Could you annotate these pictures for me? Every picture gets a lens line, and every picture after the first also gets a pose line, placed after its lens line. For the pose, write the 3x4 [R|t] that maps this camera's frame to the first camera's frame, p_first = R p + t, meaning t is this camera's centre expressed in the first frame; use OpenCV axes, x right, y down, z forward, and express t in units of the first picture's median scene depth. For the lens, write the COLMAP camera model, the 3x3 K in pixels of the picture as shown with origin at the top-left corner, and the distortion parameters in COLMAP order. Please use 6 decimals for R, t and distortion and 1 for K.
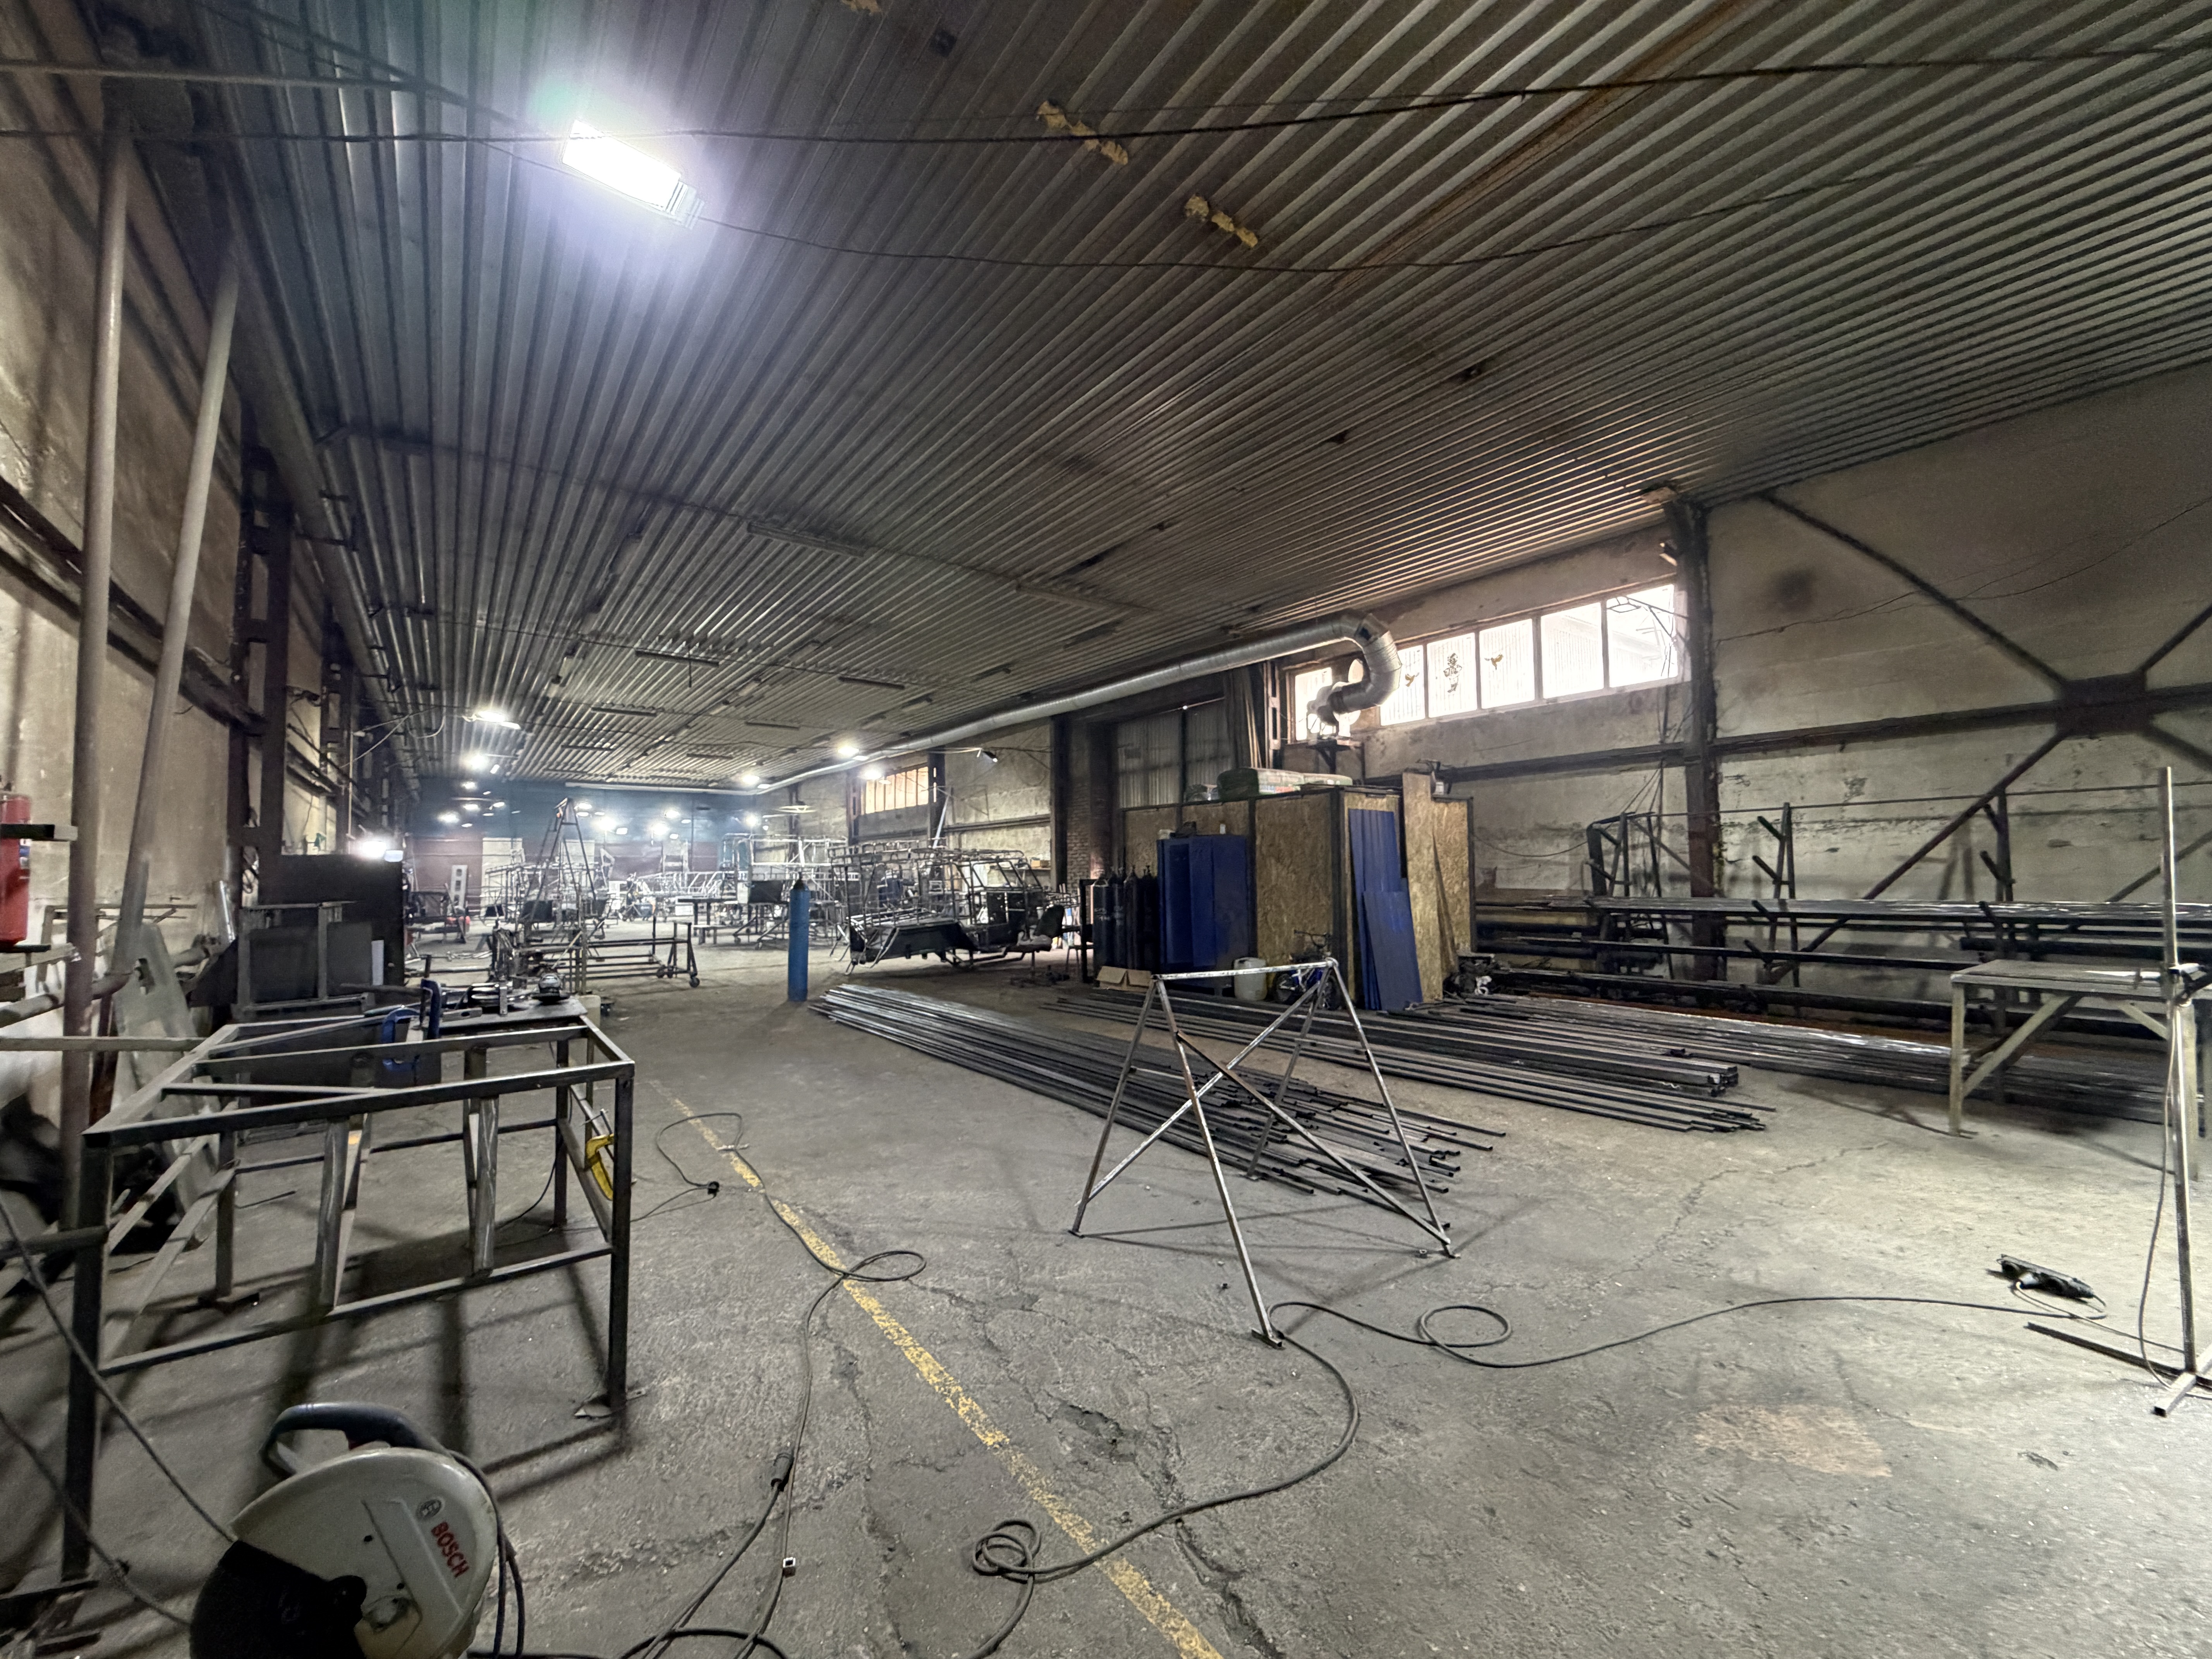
lens RADIAL K [[881.5, 0, 1106.0], [0, 881.5, 829.5], [0, 0, 1]] dist [0.000211, -0.000389]
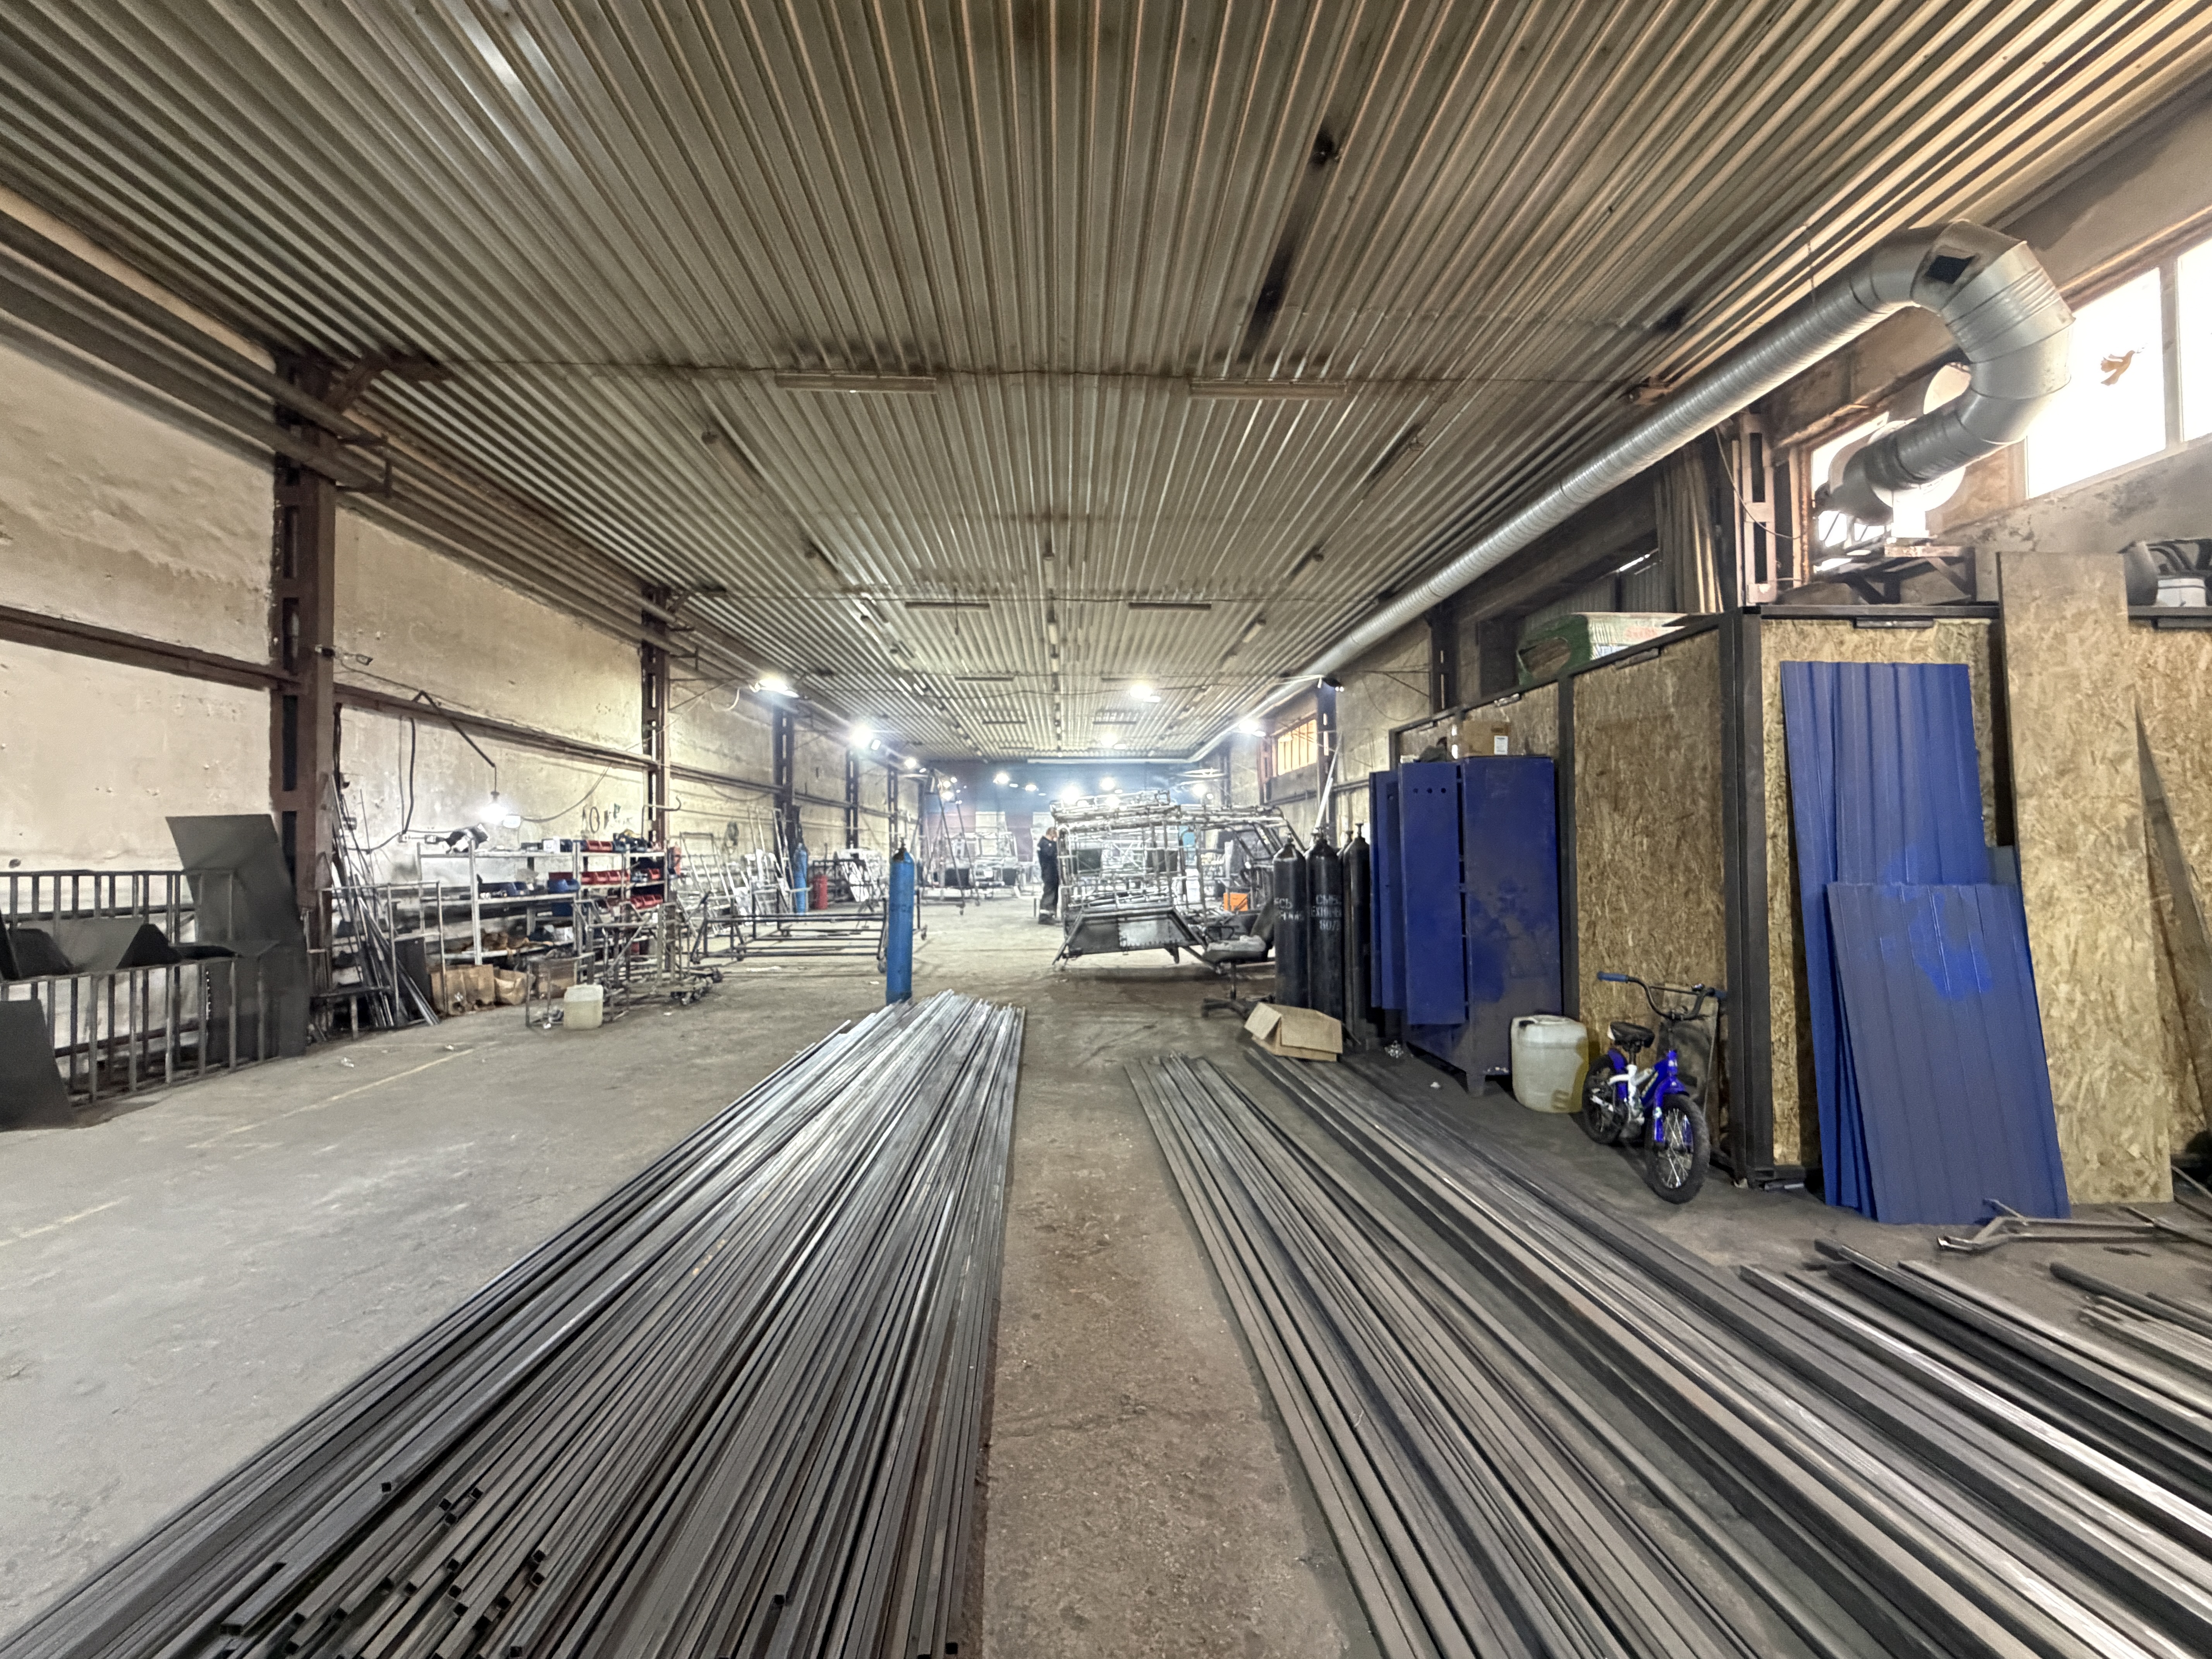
lens RADIAL K [[881.5, 0, 1106.0], [0, 881.5, 829.5], [0, 0, 1]] dist [0.000211, -0.000389]
pose [[0.825730, -0.010364, -0.563971, 0.206207], [0.028631, 0.999312, 0.023555, 0.025556], [0.563339, -0.035597, 0.825459, 0.430673]]
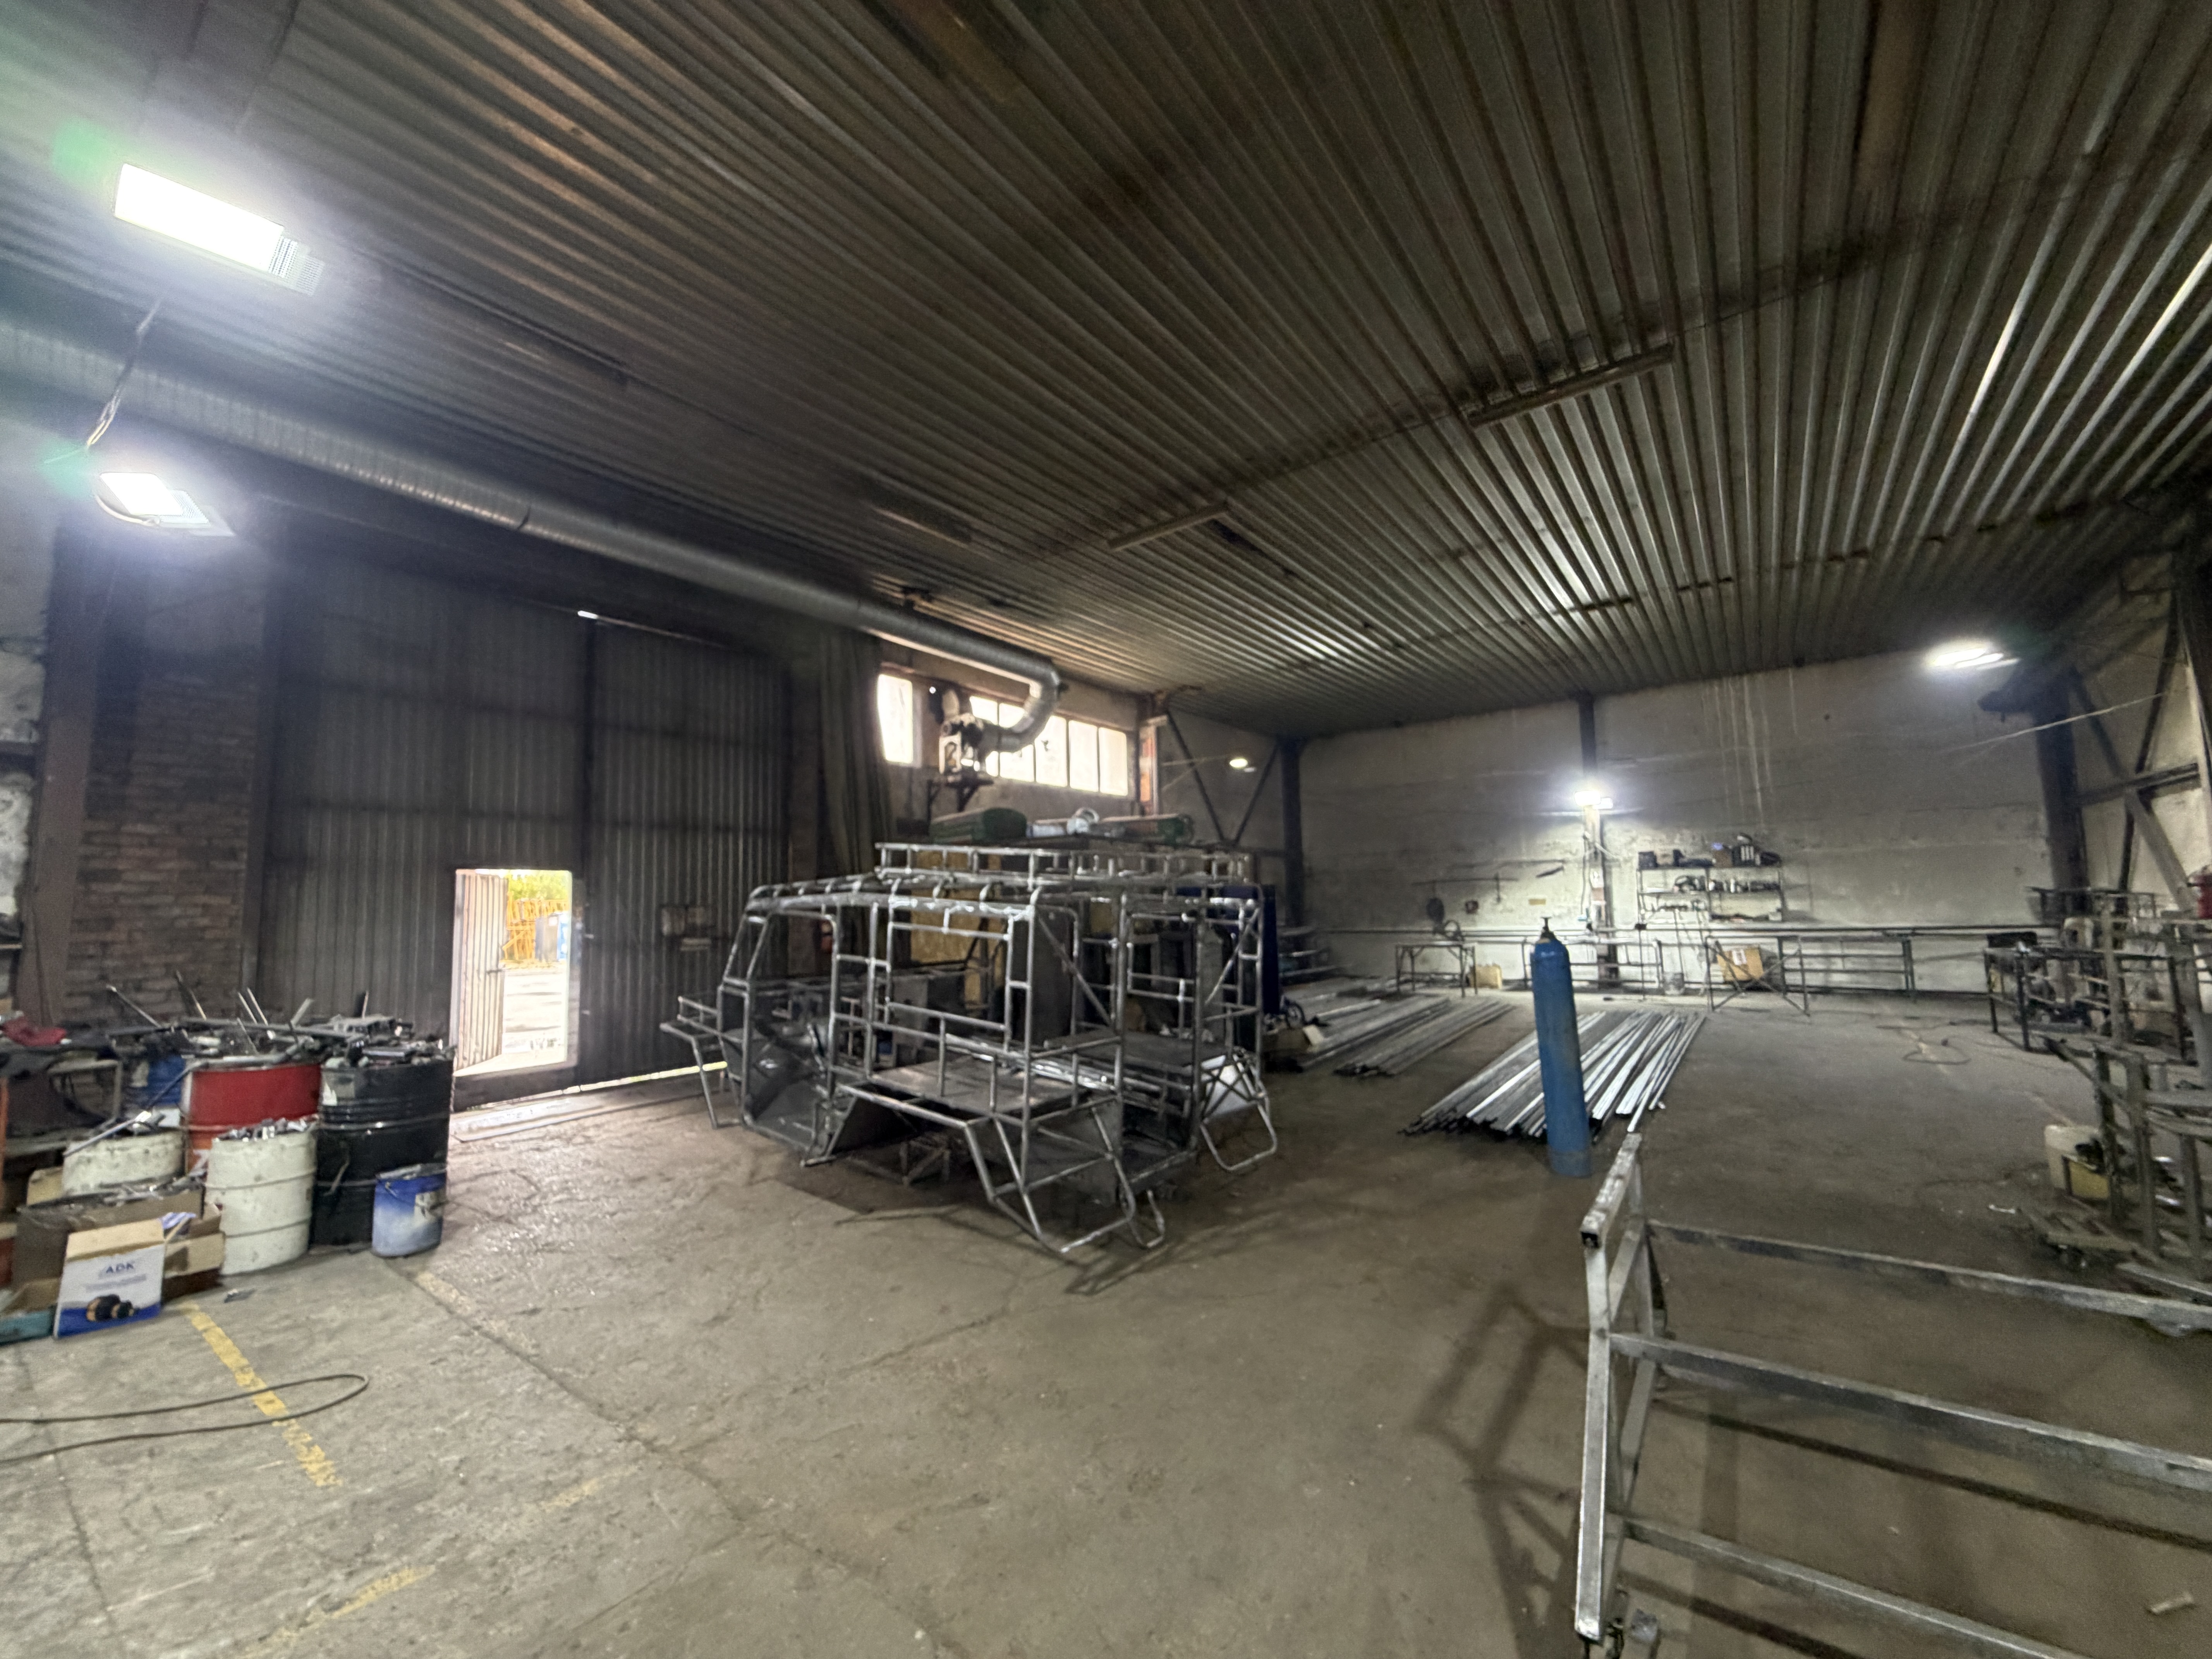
lens RADIAL K [[881.5, 0, 1106.0], [0, 881.5, 829.5], [0, 0, 1]] dist [0.000211, -0.000389]
pose [[-0.279630, 0.103700, 0.954491, -0.682949], [-0.017941, 0.993412, -0.113185, 0.053635], [-0.959940, -0.048774, -0.275927, 1.238474]]
